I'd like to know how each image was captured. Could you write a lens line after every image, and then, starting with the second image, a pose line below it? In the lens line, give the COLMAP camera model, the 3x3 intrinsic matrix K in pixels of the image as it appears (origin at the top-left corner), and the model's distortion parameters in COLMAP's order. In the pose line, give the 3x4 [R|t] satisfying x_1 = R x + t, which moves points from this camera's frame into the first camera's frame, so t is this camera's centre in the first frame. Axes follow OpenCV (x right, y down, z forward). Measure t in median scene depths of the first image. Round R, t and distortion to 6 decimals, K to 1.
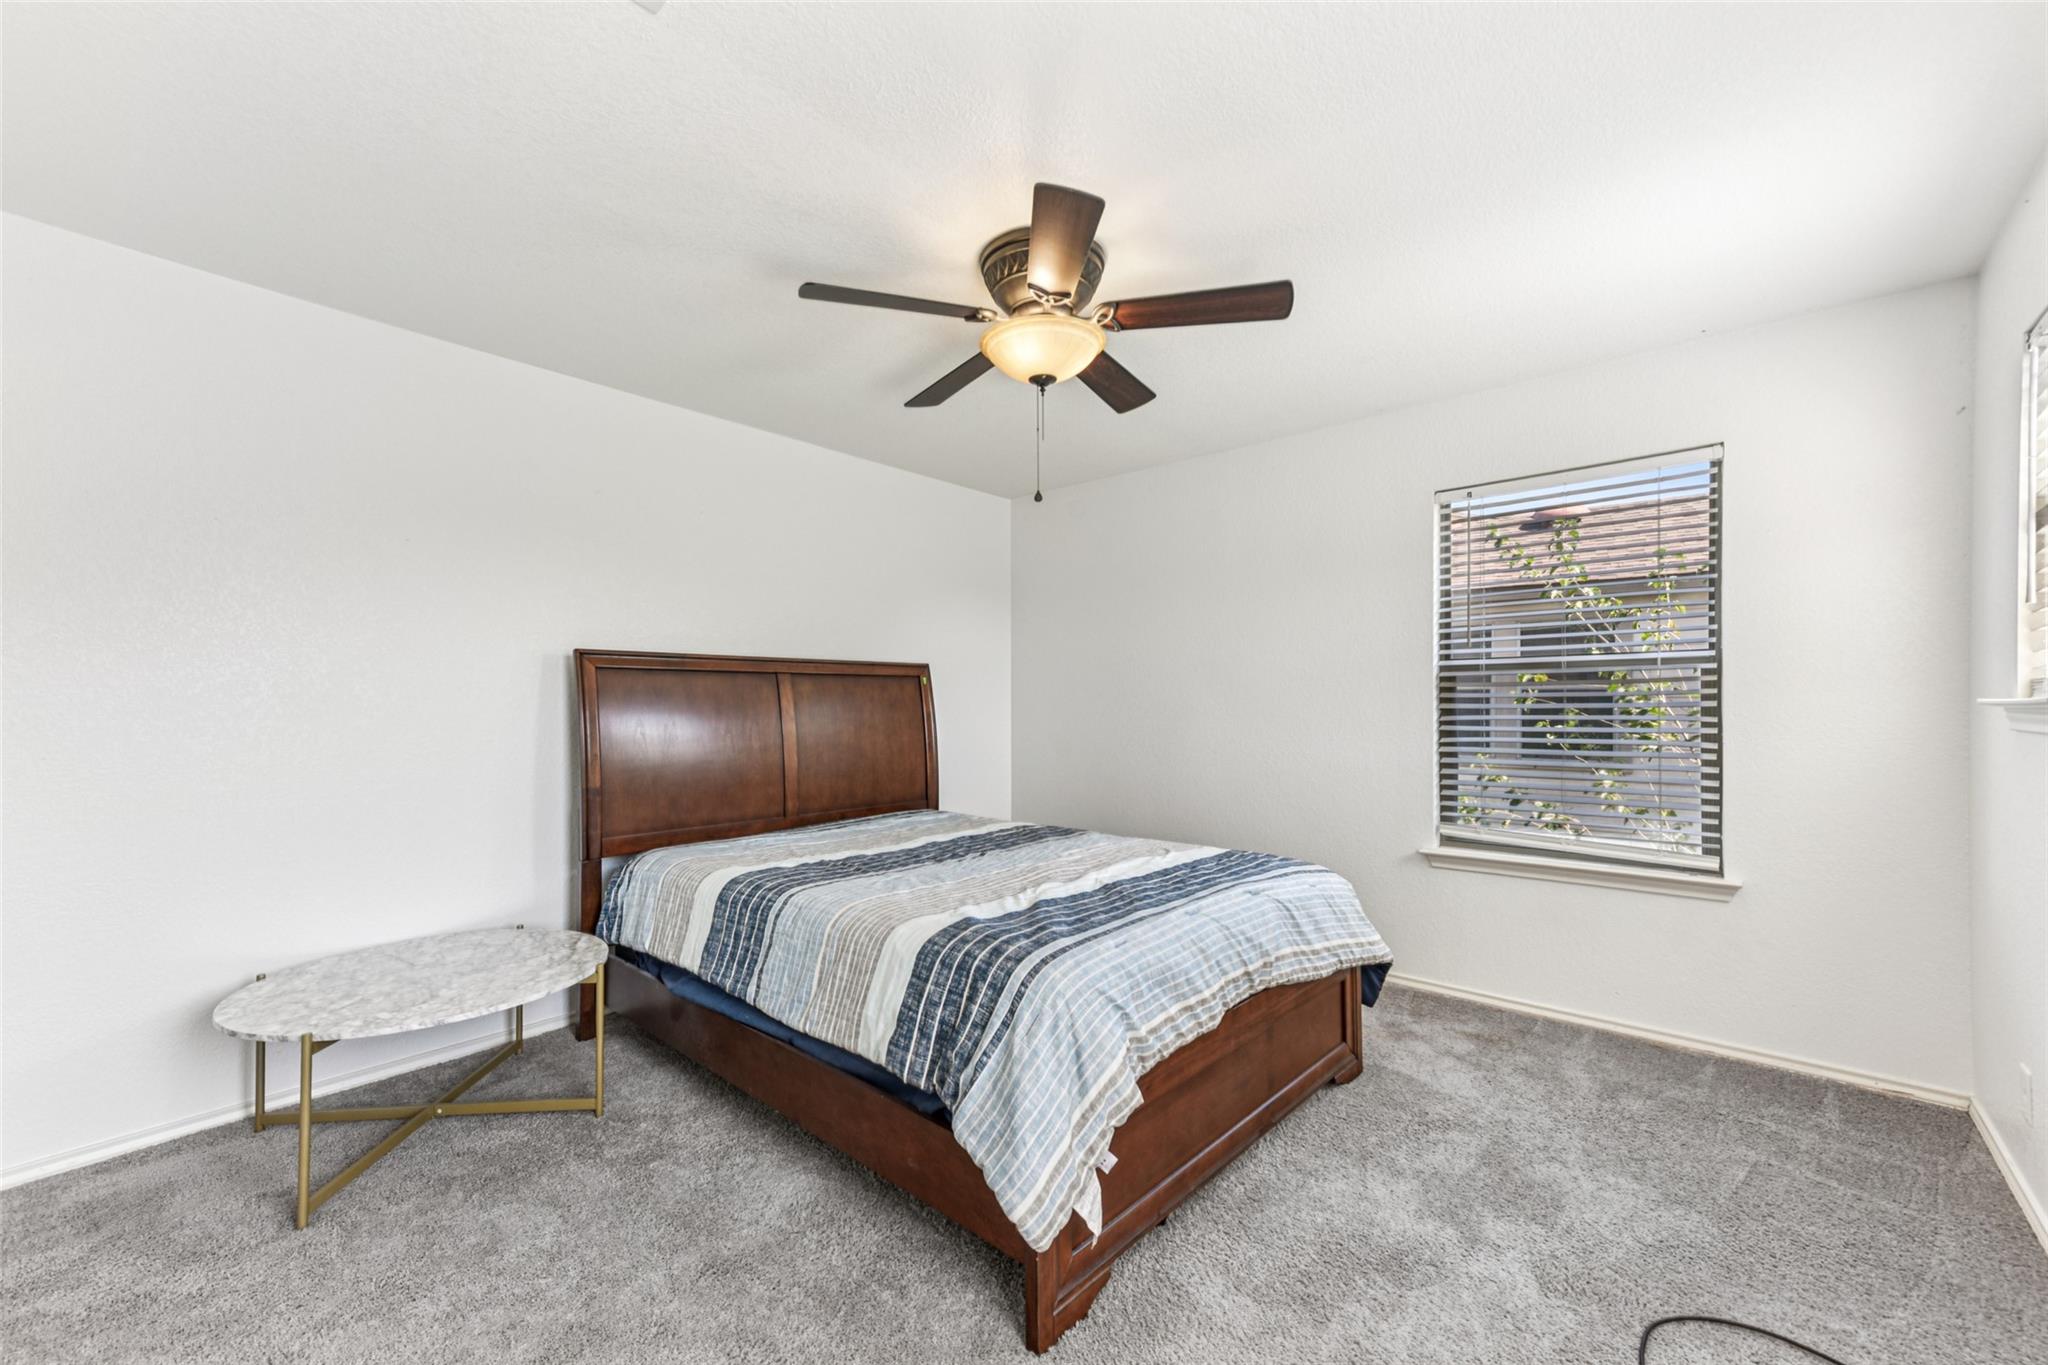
lens RADIAL K [[797.6, 0, 1032.5], [0, 797.6, 684.5], [0, 0, 1]] dist [0.028772, 0.000214]
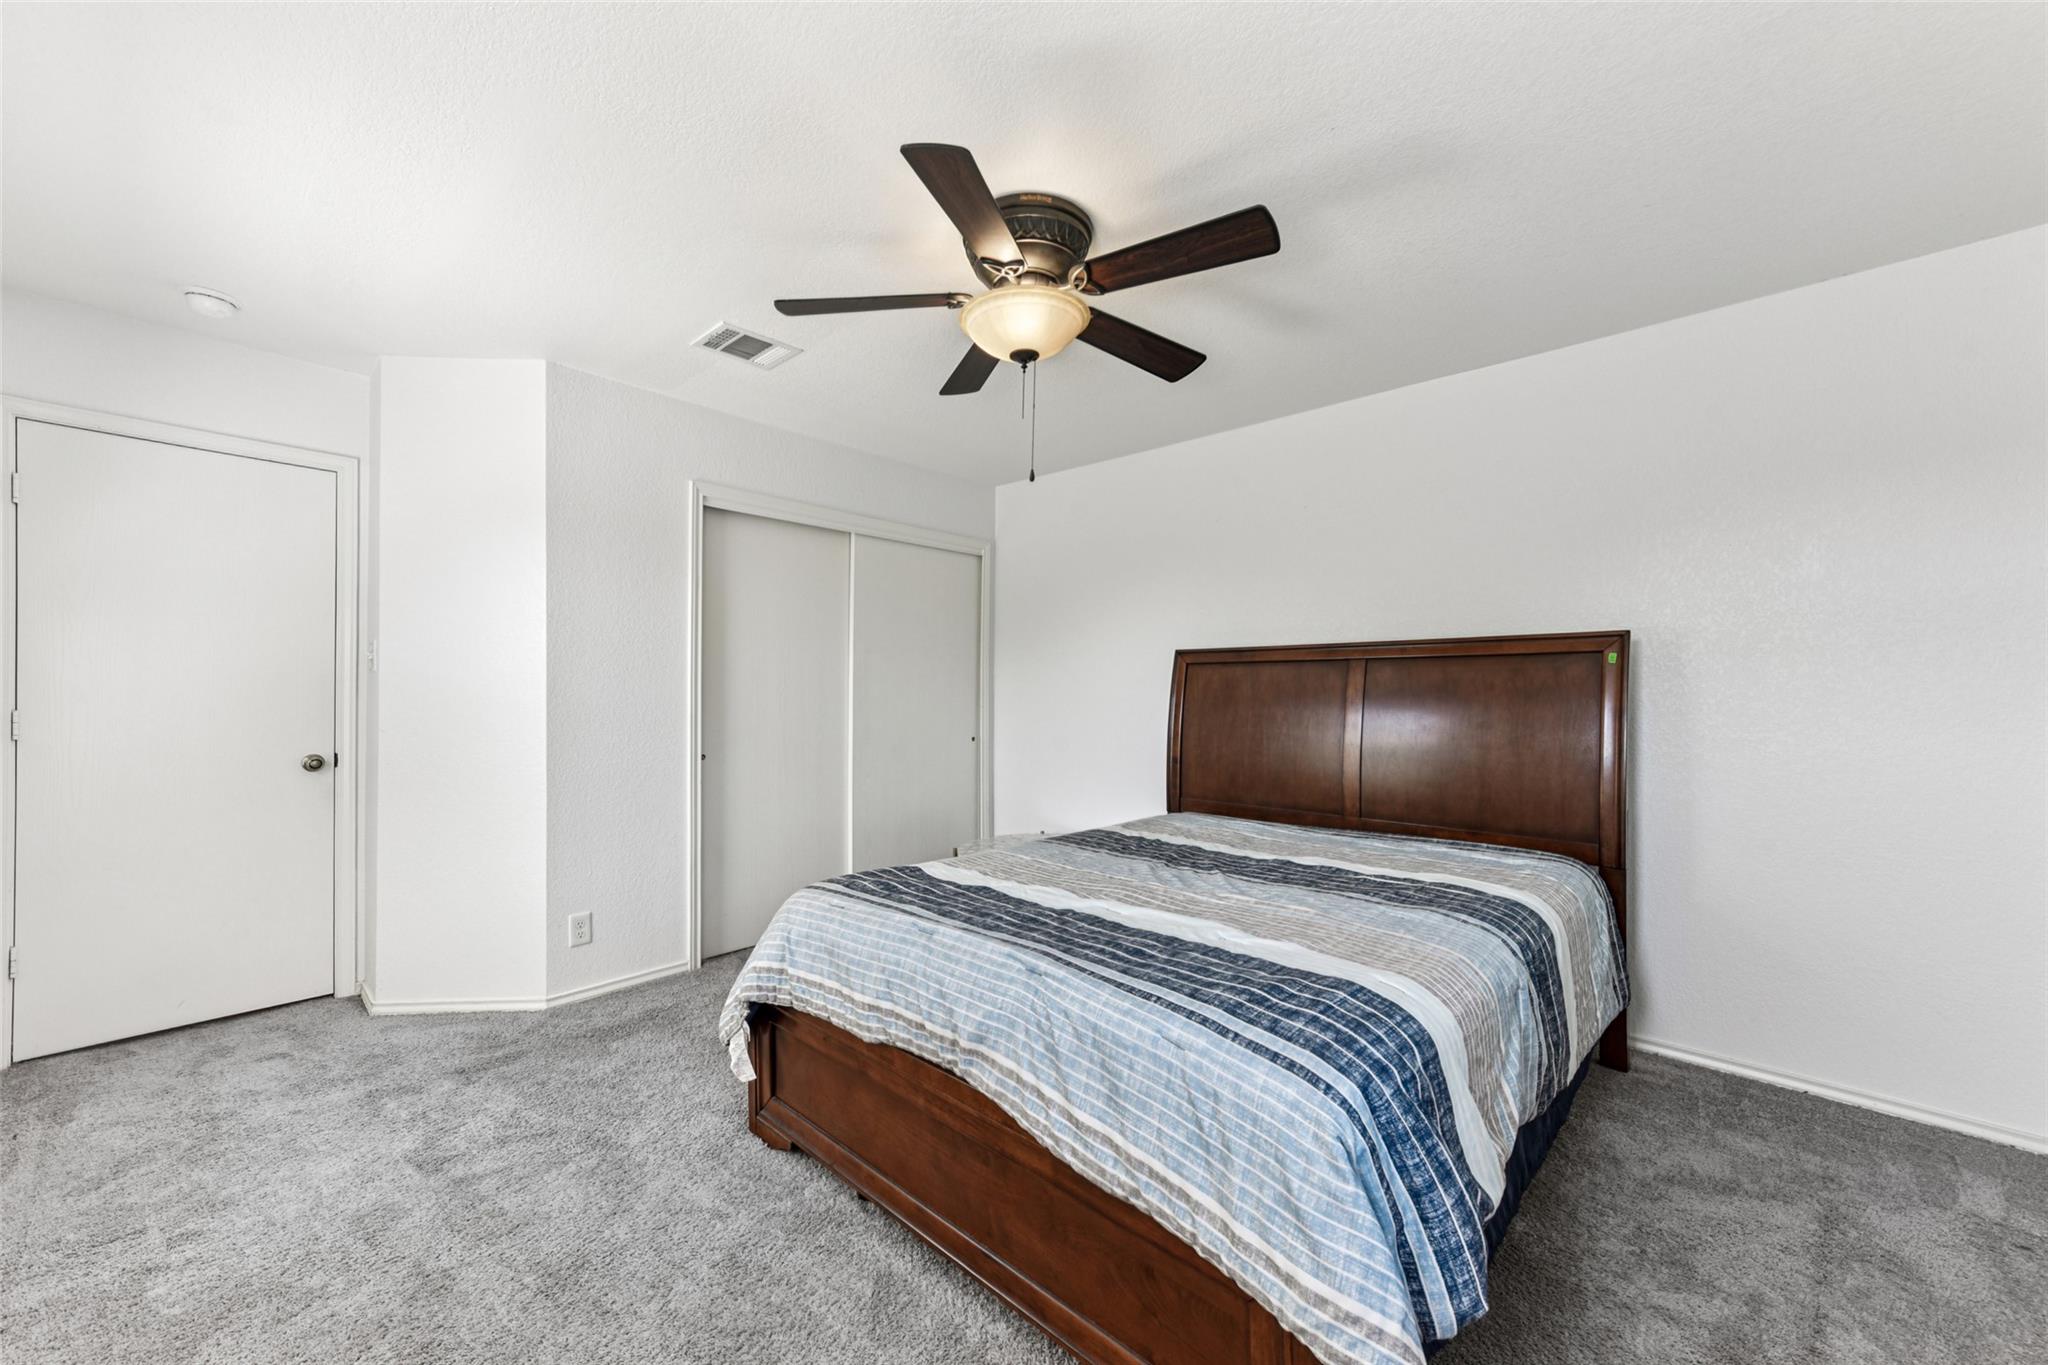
lens RADIAL K [[797.6, 0, 1032.5], [0, 797.6, 684.5], [0, 0, 1]] dist [0.028772, 0.000214]
pose [[-0.023802, -0.008518, -0.999680, 0.914066], [0.023946, 0.999672, -0.009088, 0.020920], [0.999430, -0.024154, -0.023591, 0.967443]]
